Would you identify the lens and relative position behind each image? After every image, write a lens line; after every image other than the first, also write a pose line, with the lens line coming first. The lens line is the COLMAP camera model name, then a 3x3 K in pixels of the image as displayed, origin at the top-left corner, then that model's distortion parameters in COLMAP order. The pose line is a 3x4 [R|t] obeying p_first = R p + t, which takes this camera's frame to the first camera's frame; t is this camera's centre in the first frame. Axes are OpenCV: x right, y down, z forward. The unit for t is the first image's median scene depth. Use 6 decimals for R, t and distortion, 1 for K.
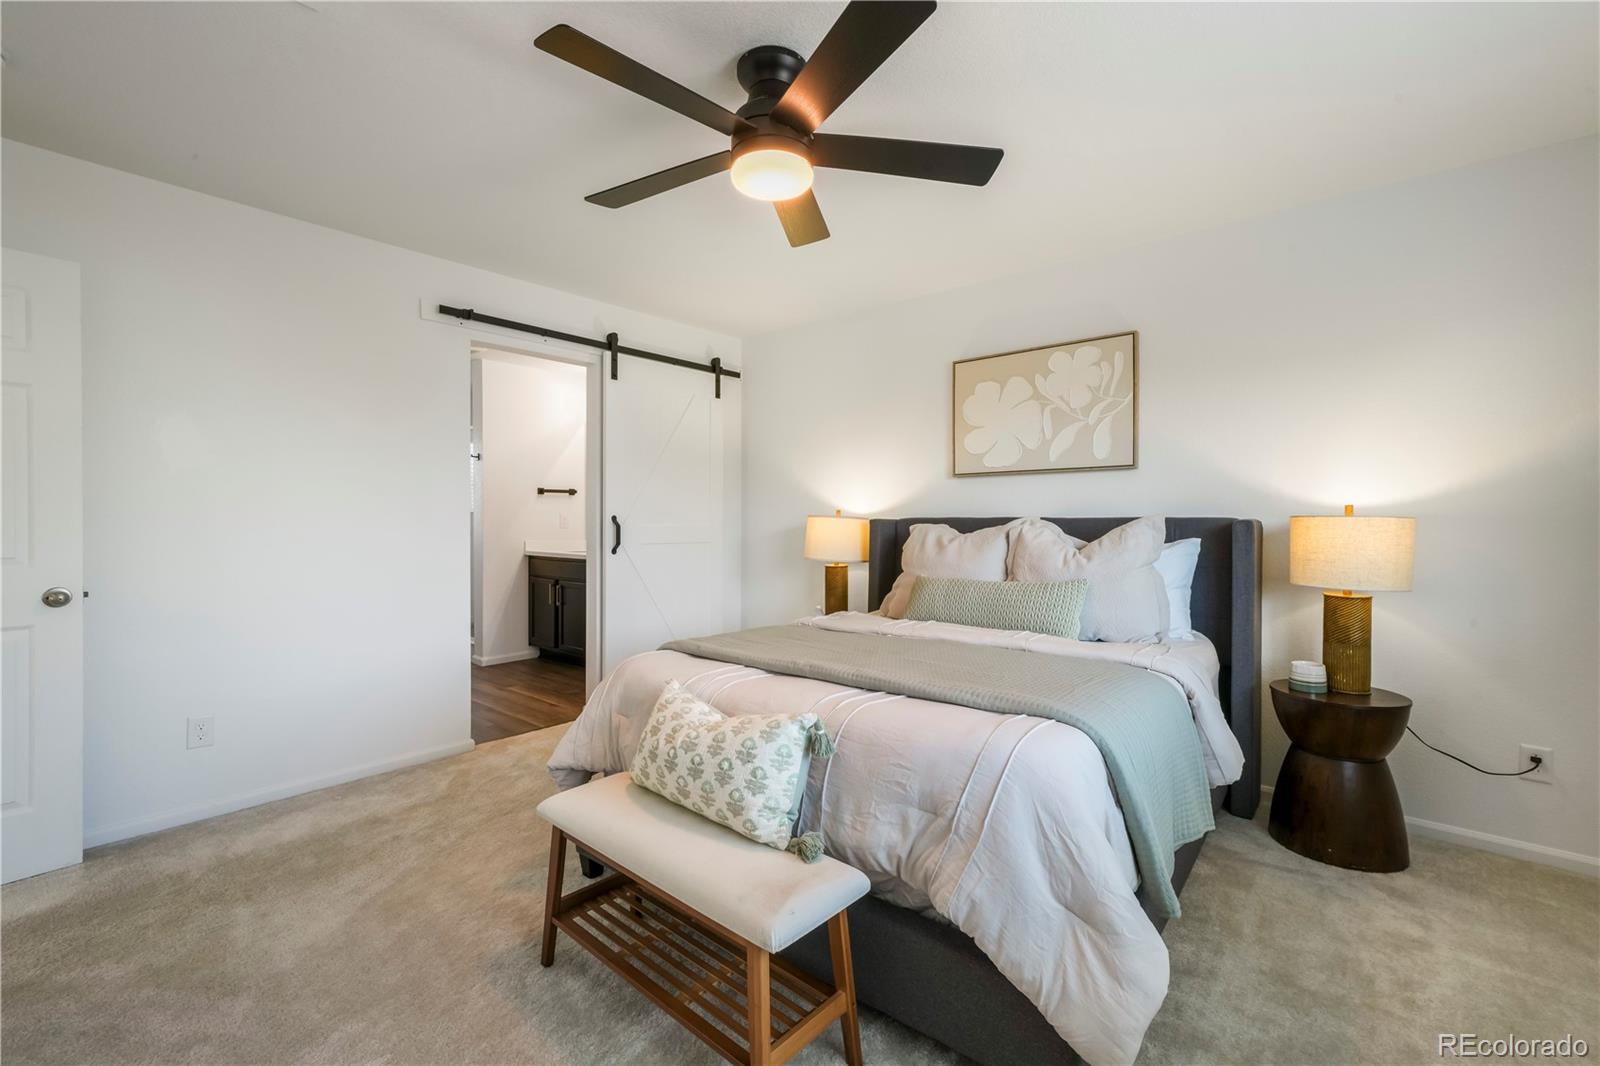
lens RADIAL K [[691.8, 0, 800.0], [0, 691.8, 533.0], [0, 0, 1]] dist [0.007723, 0.000394]
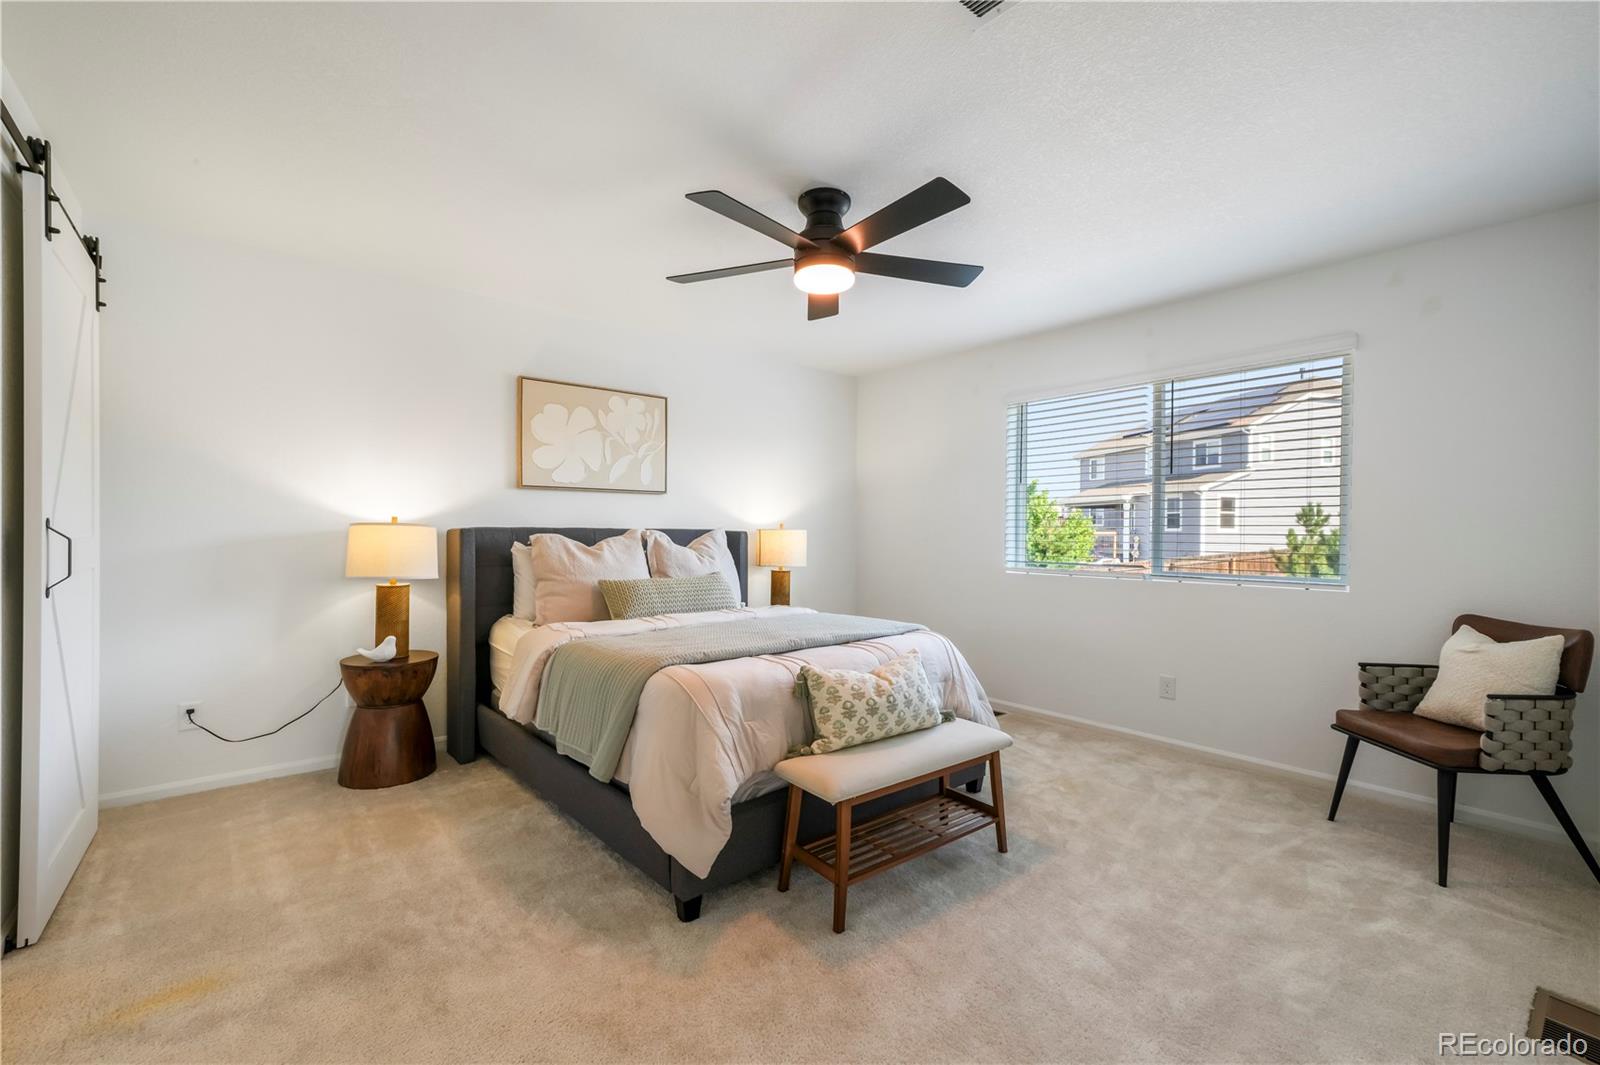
lens RADIAL K [[674.2, 0, 794.3], [0, 674.2, 535.9], [0, 0, 1]] dist [0.000330, -0.000014]
pose [[0.172251, -0.008272, 0.985018, -0.860503], [0.011634, 0.999912, 0.006363, -0.013757], [-0.984984, 0.010363, 0.172332, 0.525167]]
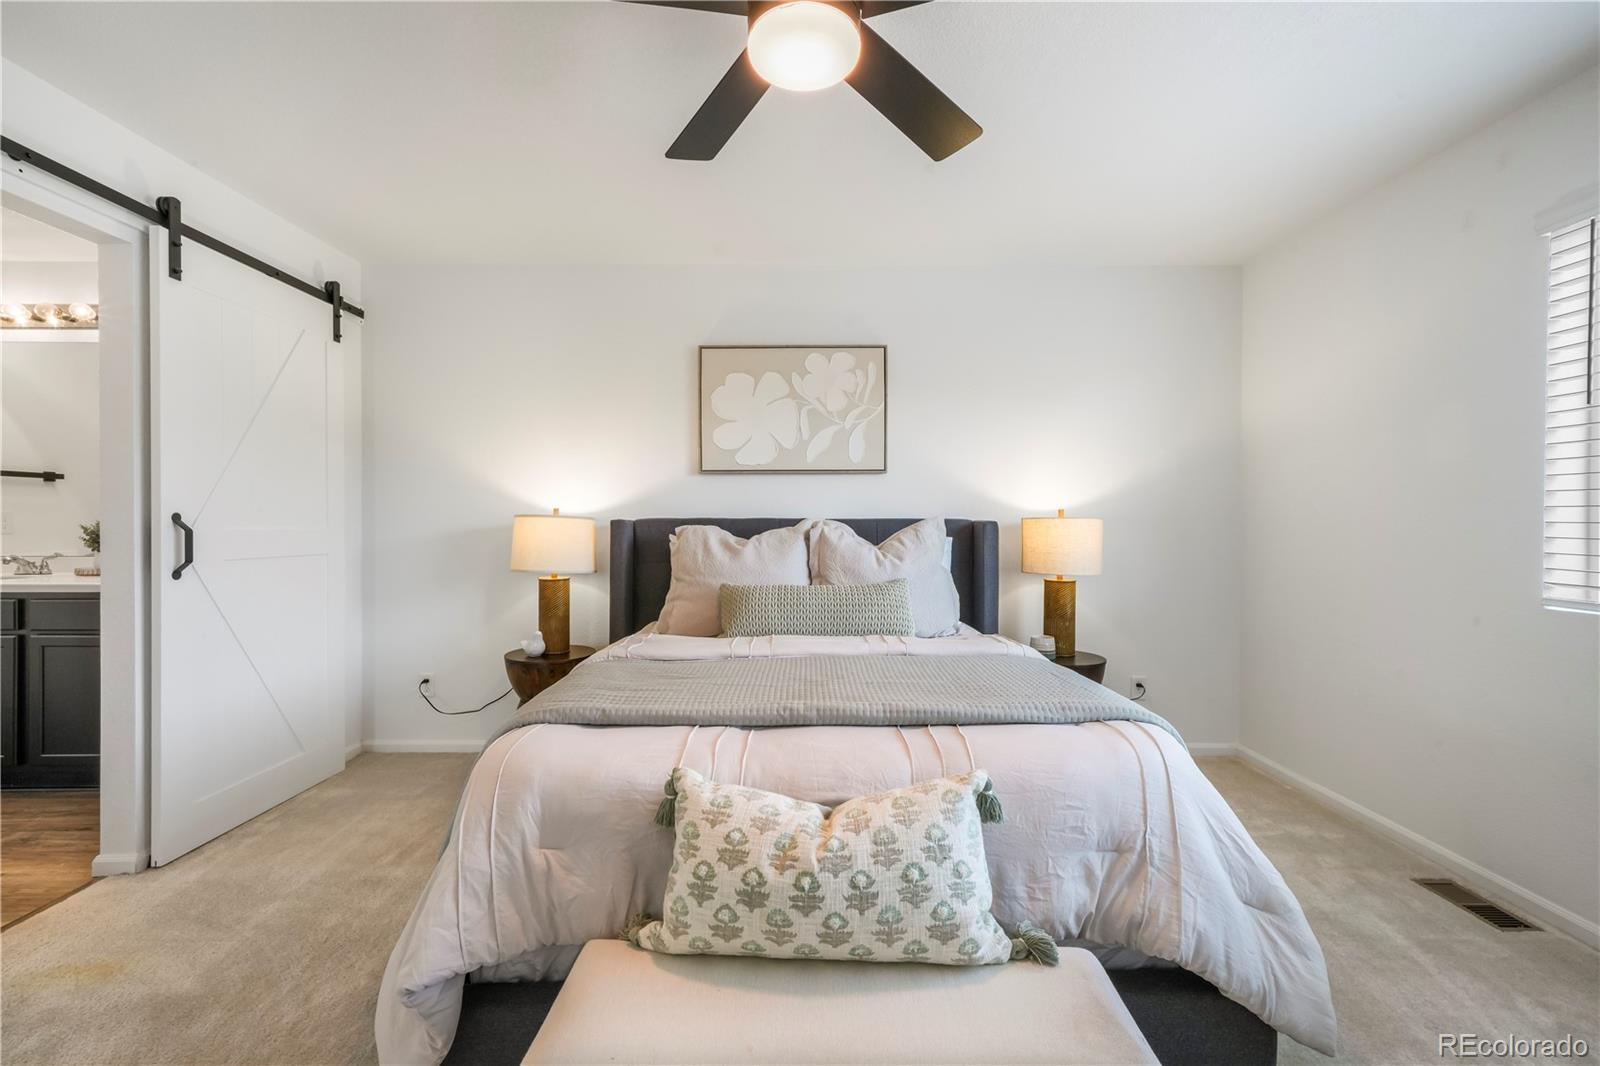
lens RADIAL K [[691.8, 0, 800.0], [0, 691.8, 533.0], [0, 0, 1]] dist [0.007723, 0.000394]
pose [[0.758048, -0.011435, 0.652099, -0.332895], [0.012414, 0.999918, 0.003104, -0.005158], [-0.652081, 0.005743, 0.758128, 0.282838]]
